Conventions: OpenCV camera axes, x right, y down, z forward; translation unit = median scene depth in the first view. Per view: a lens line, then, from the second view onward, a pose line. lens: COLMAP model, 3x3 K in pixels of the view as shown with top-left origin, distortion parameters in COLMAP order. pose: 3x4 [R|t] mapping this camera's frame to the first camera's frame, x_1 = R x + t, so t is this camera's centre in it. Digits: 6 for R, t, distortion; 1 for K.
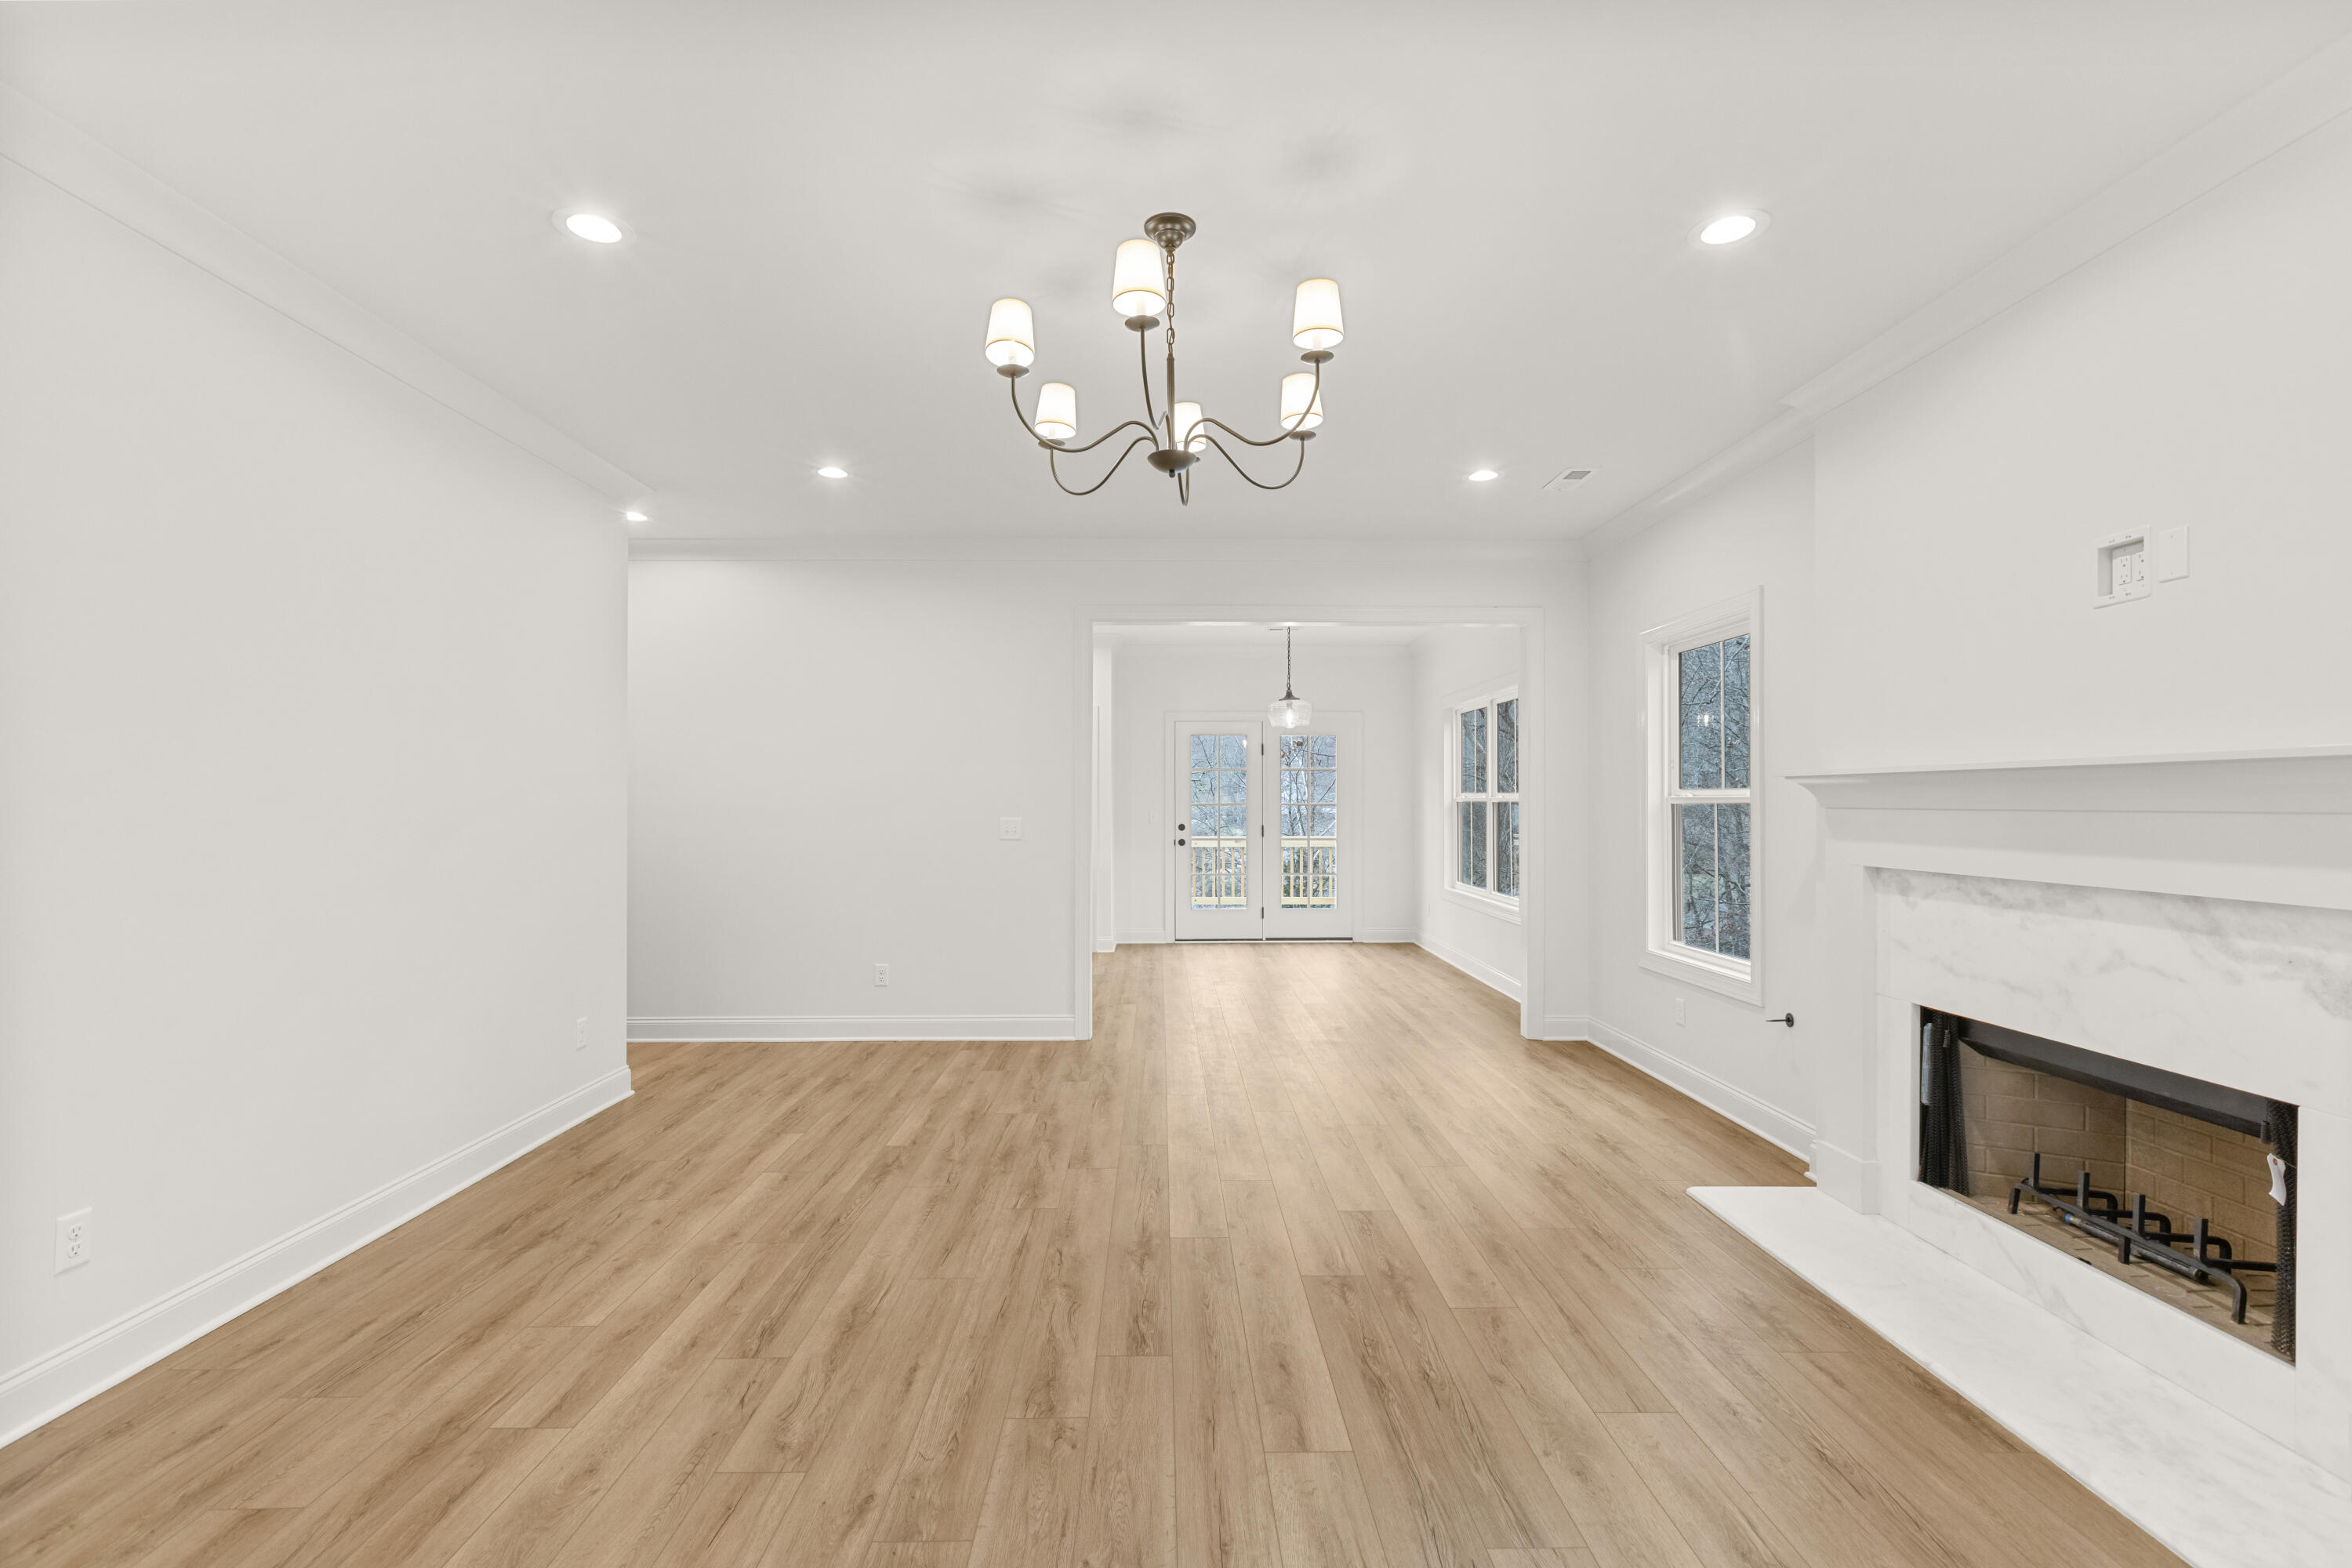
lens RADIAL K [[1062.1, 0, 1176.1], [0, 1062.1, 794.5], [0, 0, 1]] dist [0.001232, -0.000528]
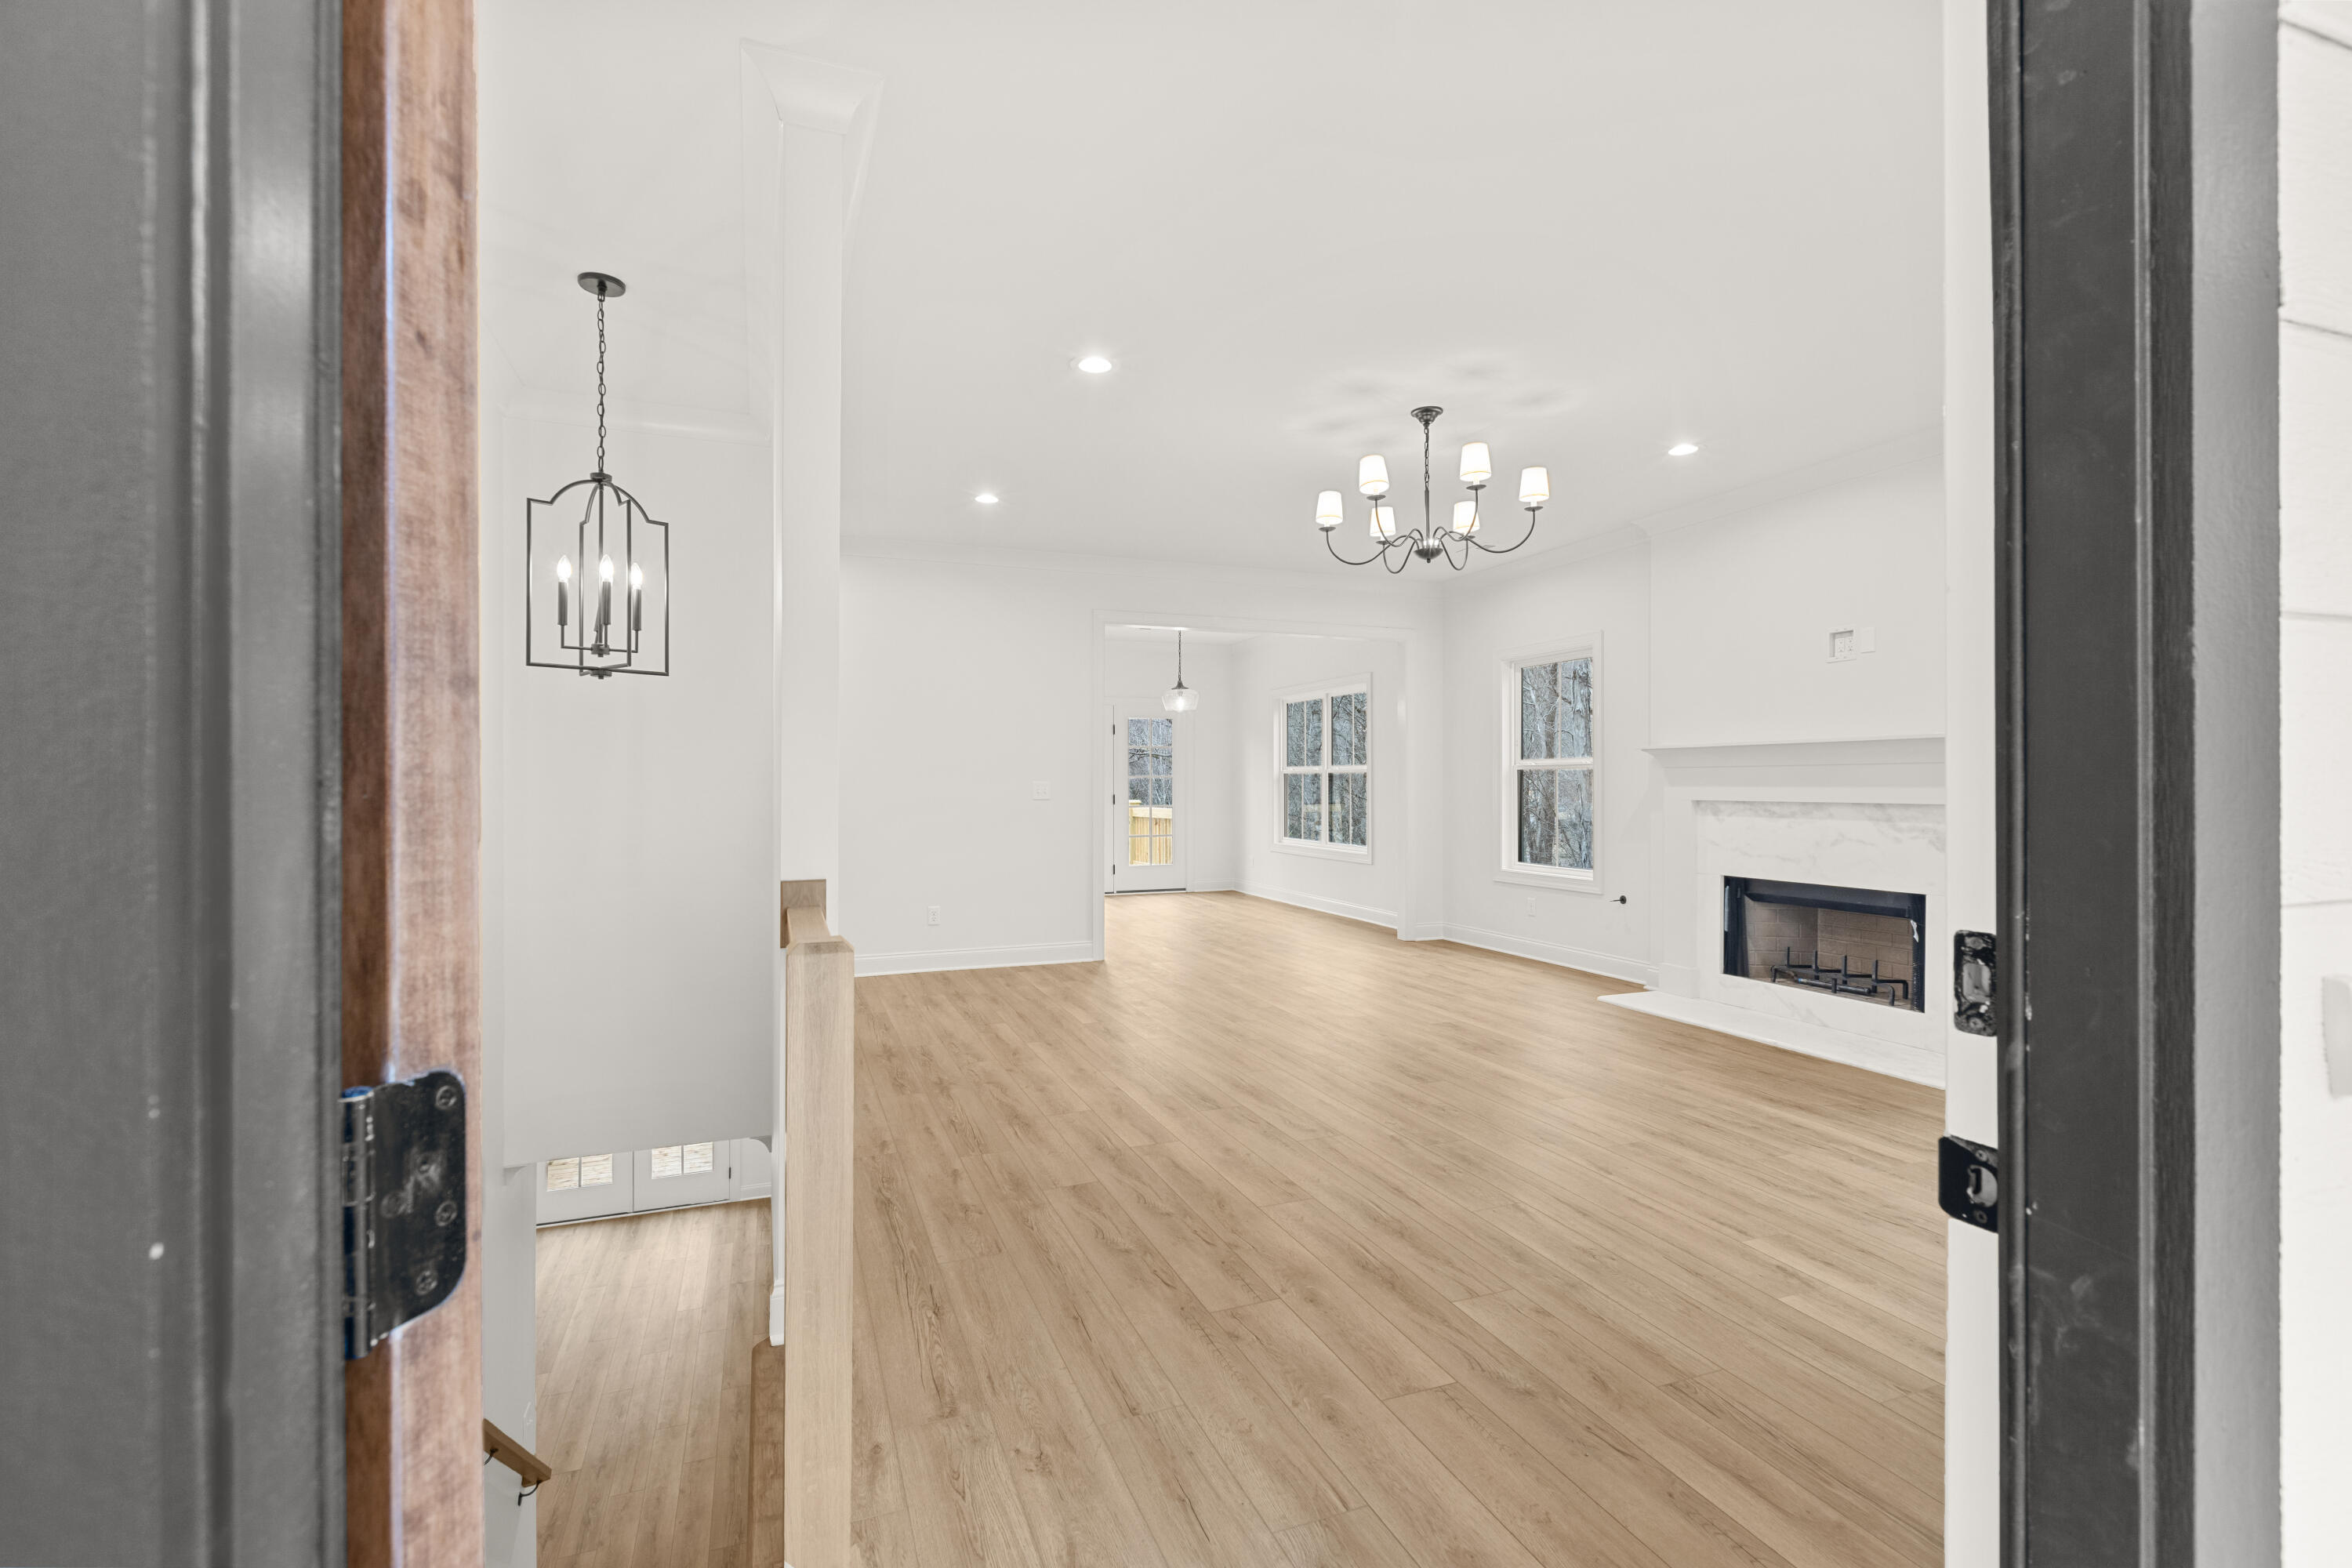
lens RADIAL K [[1068.4, 0, 1176.0], [0, 1068.4, 784.0], [0, 0, 1]] dist [0.003333, 0.000242]
pose [[0.934113, -0.001072, 0.356977, -0.905069], [-0.000716, 0.999988, 0.004877, 0.038582], [-0.356977, -0.004811, 0.934101, -0.397018]]
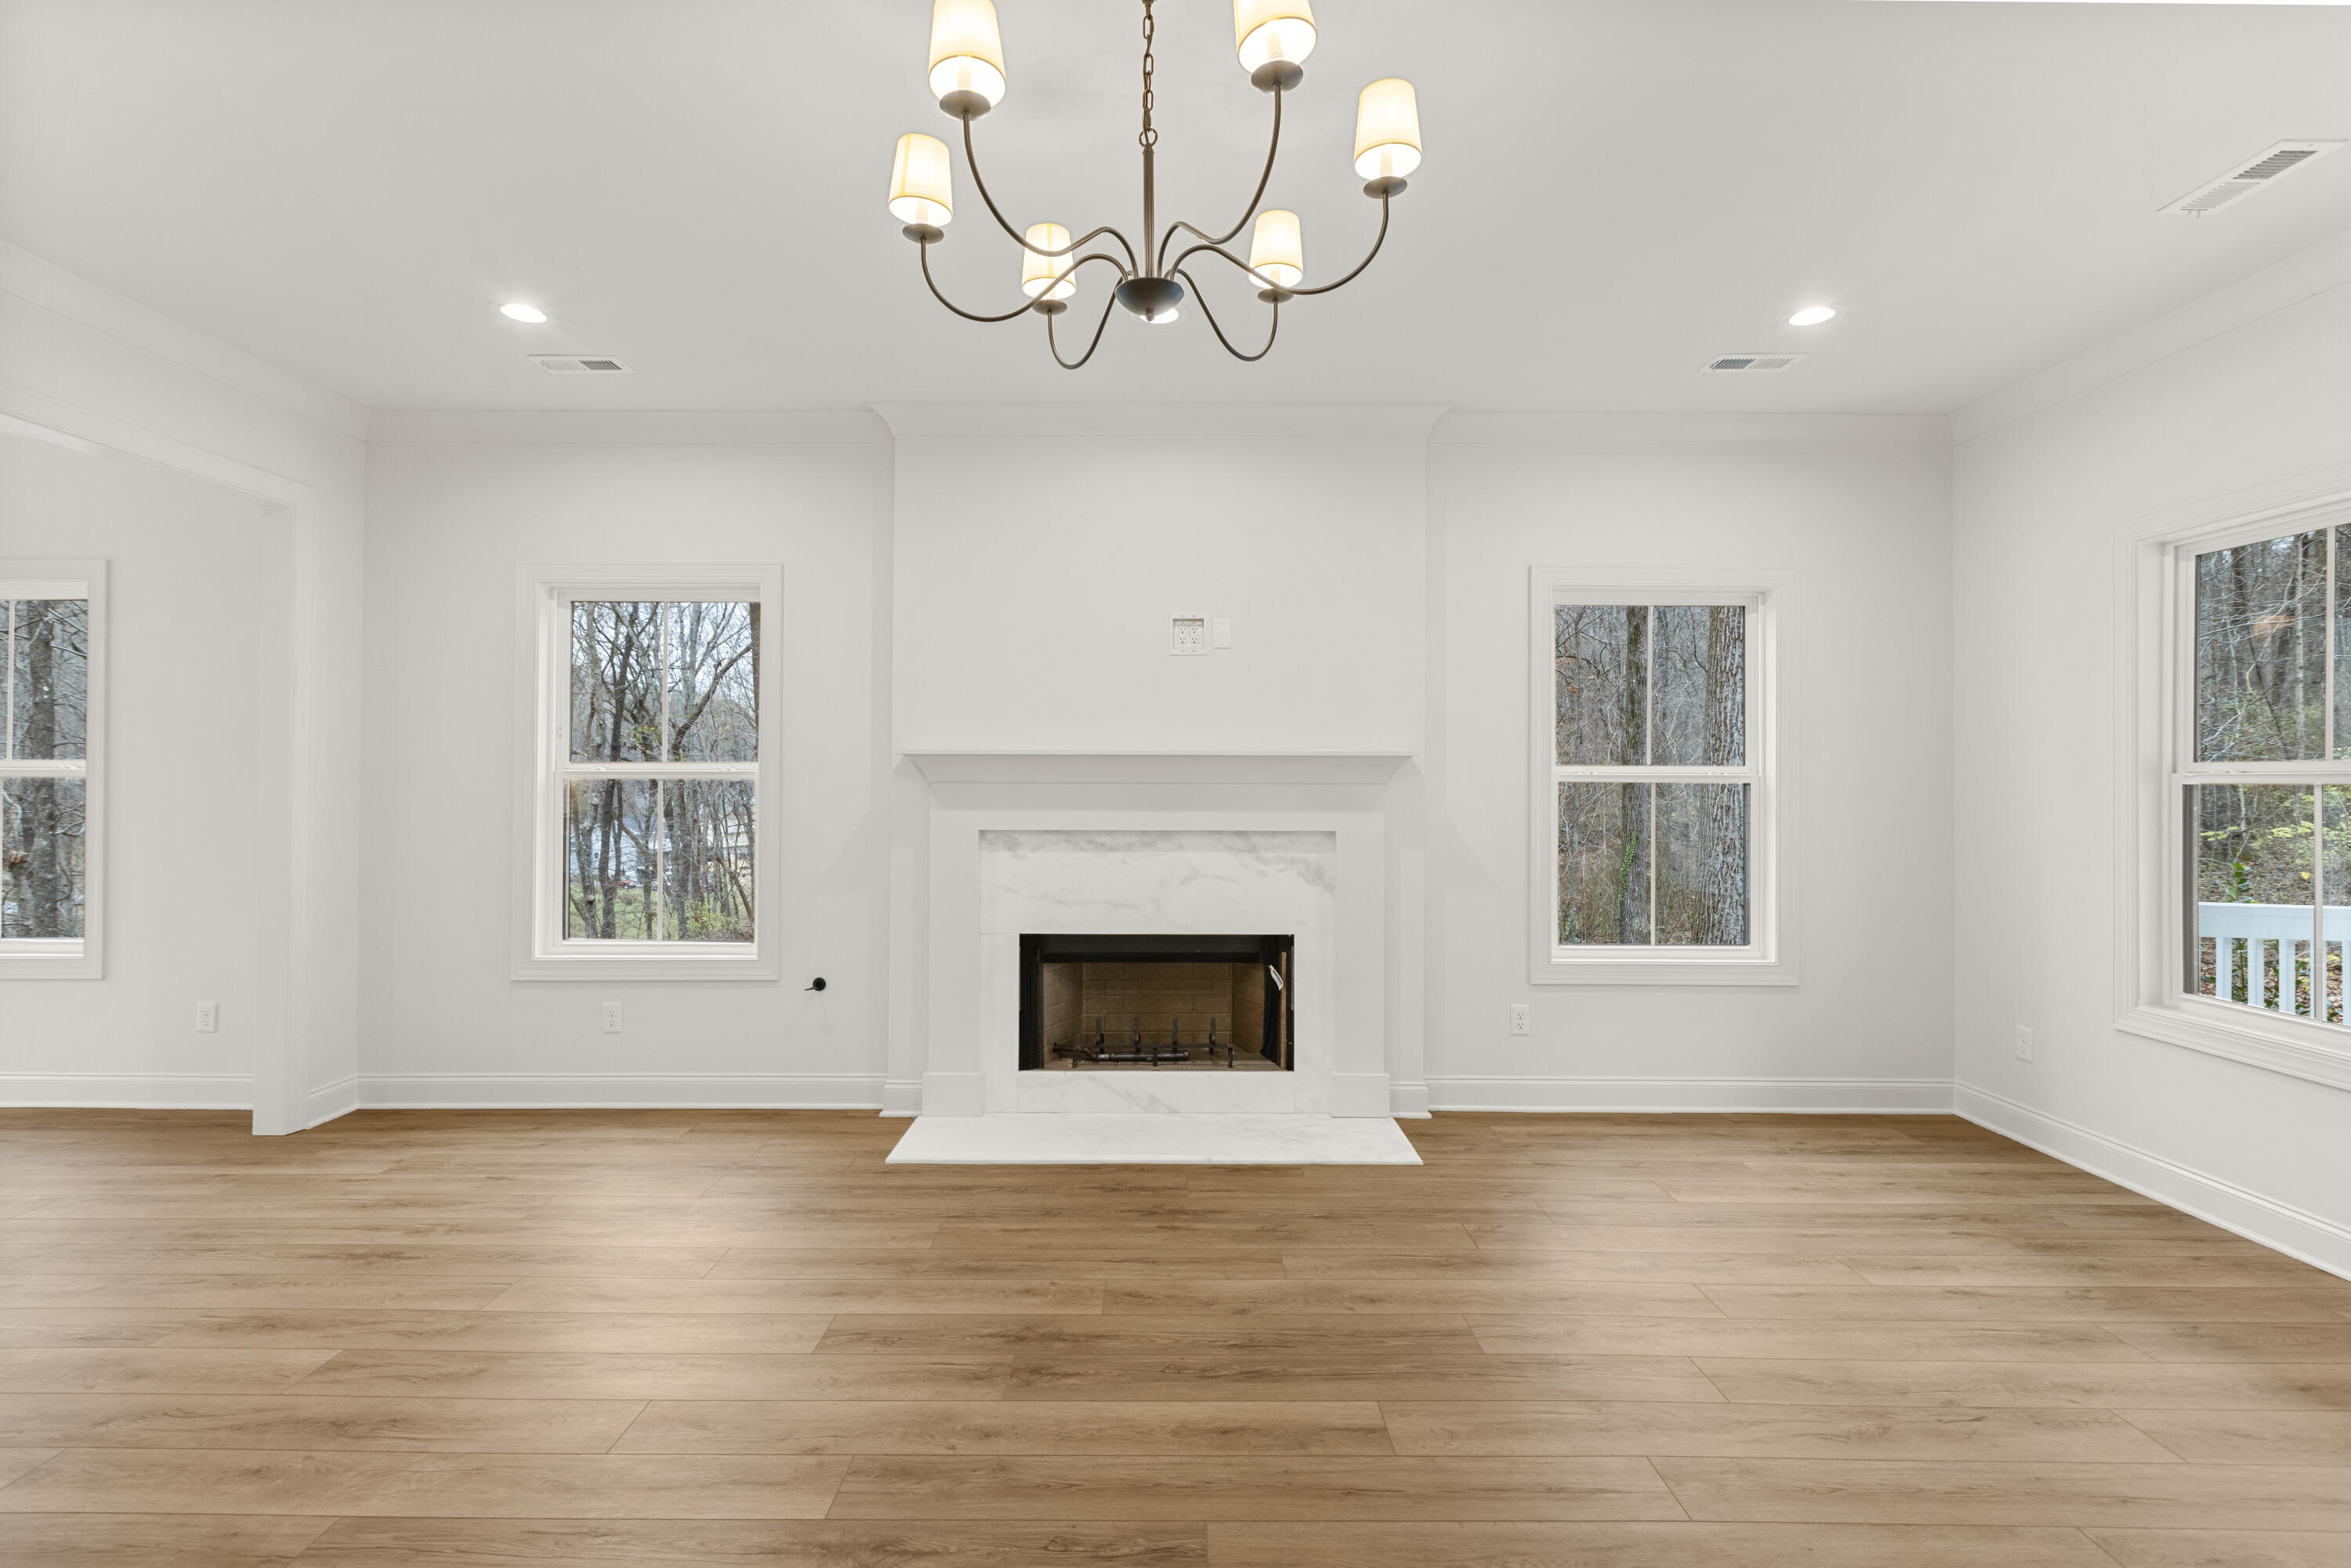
lens RADIAL K [[1061.6, 0, 1175.6], [0, 1061.6, 794.5], [0, 0, 1]] dist [0.001232, -0.000528]
pose [[0.004443, -0.014027, 0.999892, -0.653752], [-0.010013, 0.999851, 0.014071, 0.009372], [-0.999940, -0.010074, 0.004302, 0.905926]]
